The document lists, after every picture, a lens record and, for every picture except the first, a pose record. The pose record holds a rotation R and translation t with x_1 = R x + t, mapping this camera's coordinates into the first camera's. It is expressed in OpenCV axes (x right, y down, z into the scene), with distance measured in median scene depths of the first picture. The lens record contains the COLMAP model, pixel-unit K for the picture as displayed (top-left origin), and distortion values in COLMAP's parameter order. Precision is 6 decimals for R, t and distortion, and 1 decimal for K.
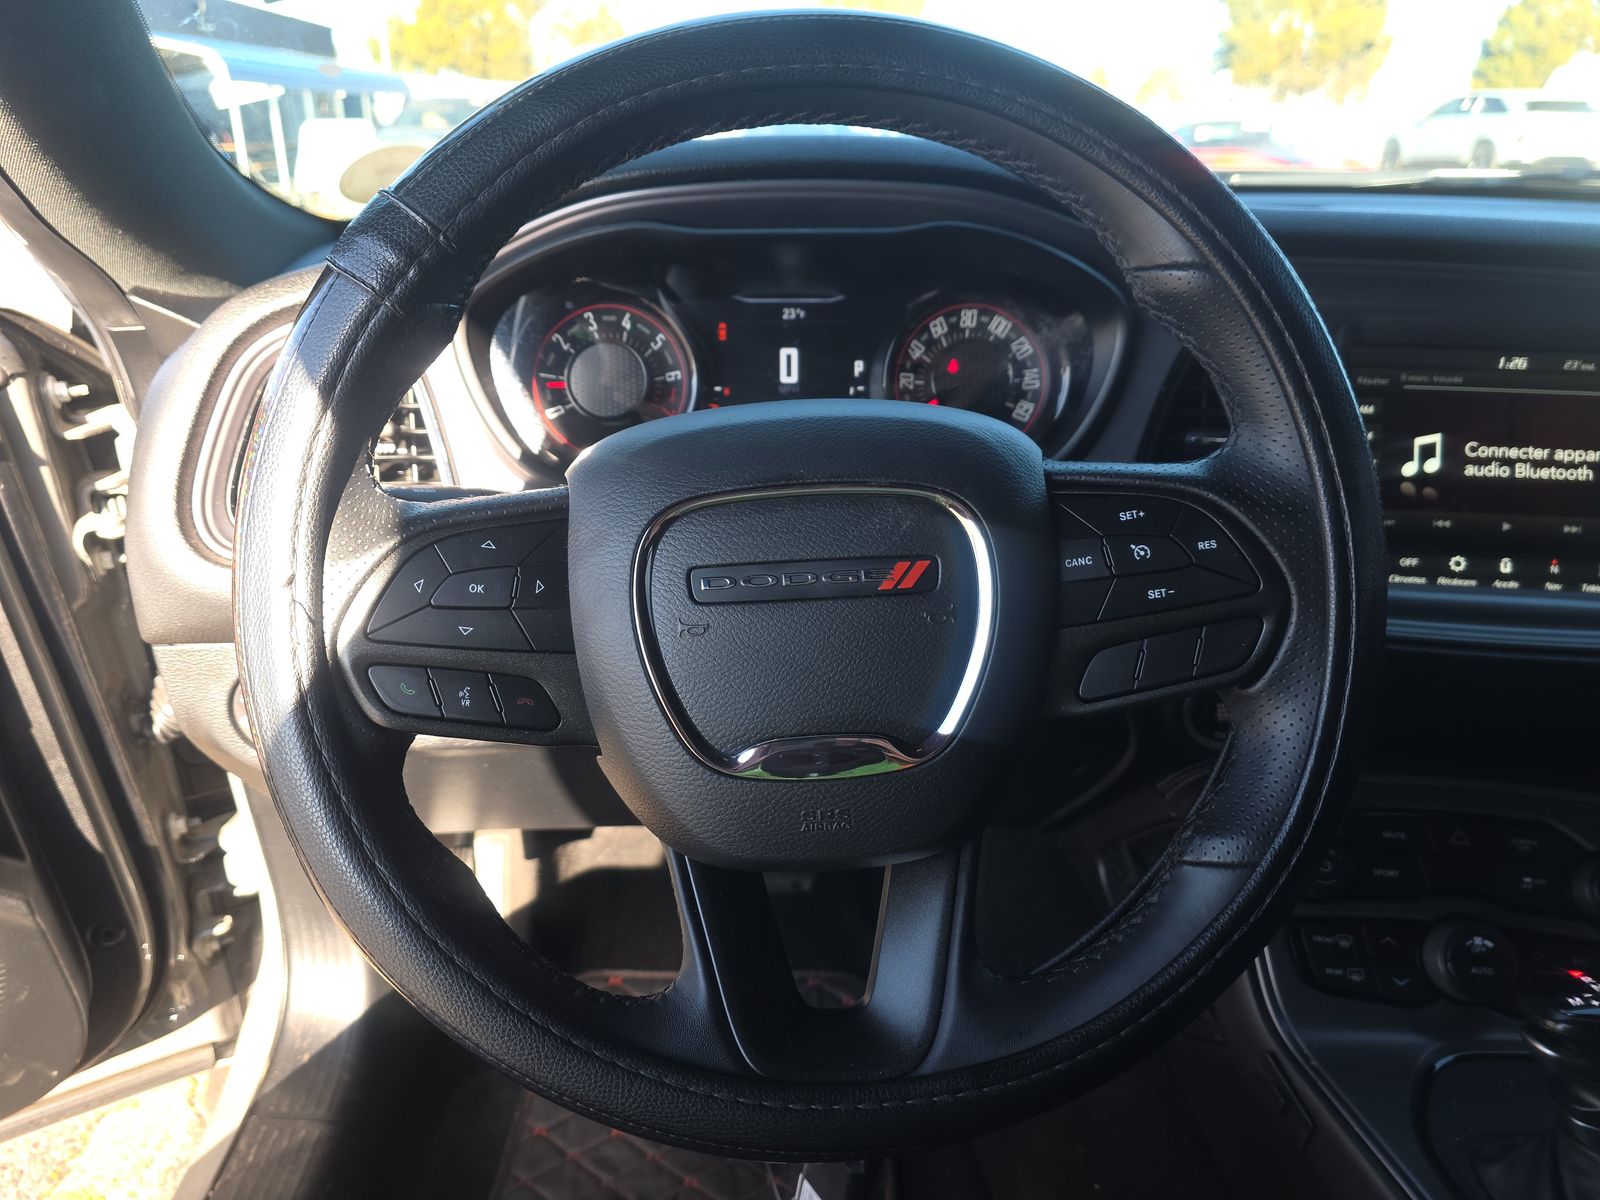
lens RADIAL K [[1075.5, 0, 800.0], [0, 1075.5, 600.0], [0, 0, 1]] dist [0.059269, -0.110170]
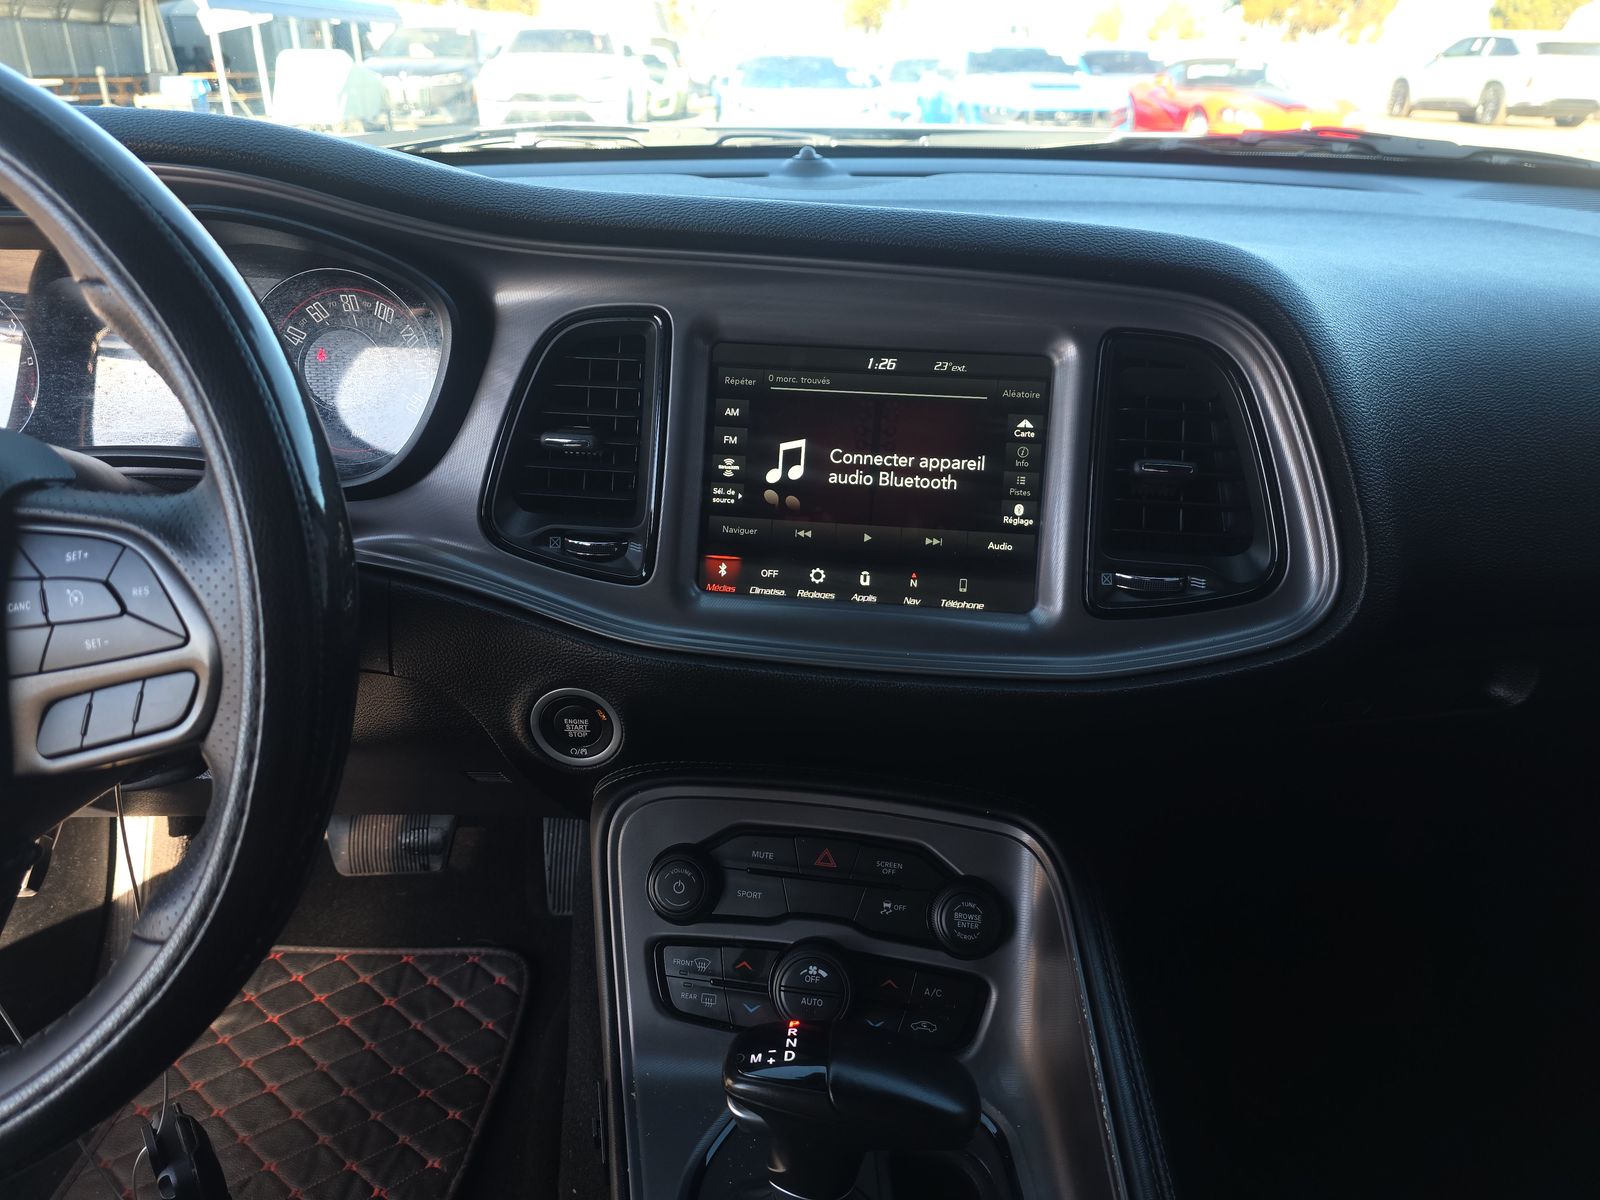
lens RADIAL K [[1063.1, 0, 803.6], [0, 1063.1, 589.5], [0, 0, 1]] dist [0.075551, -0.103112]
pose [[0.999931, 0.011308, 0.003236, 0.588906], [-0.011440, 0.998951, 0.044335, -0.062638], [-0.002731, -0.044369, 0.999011, 0.056875]]
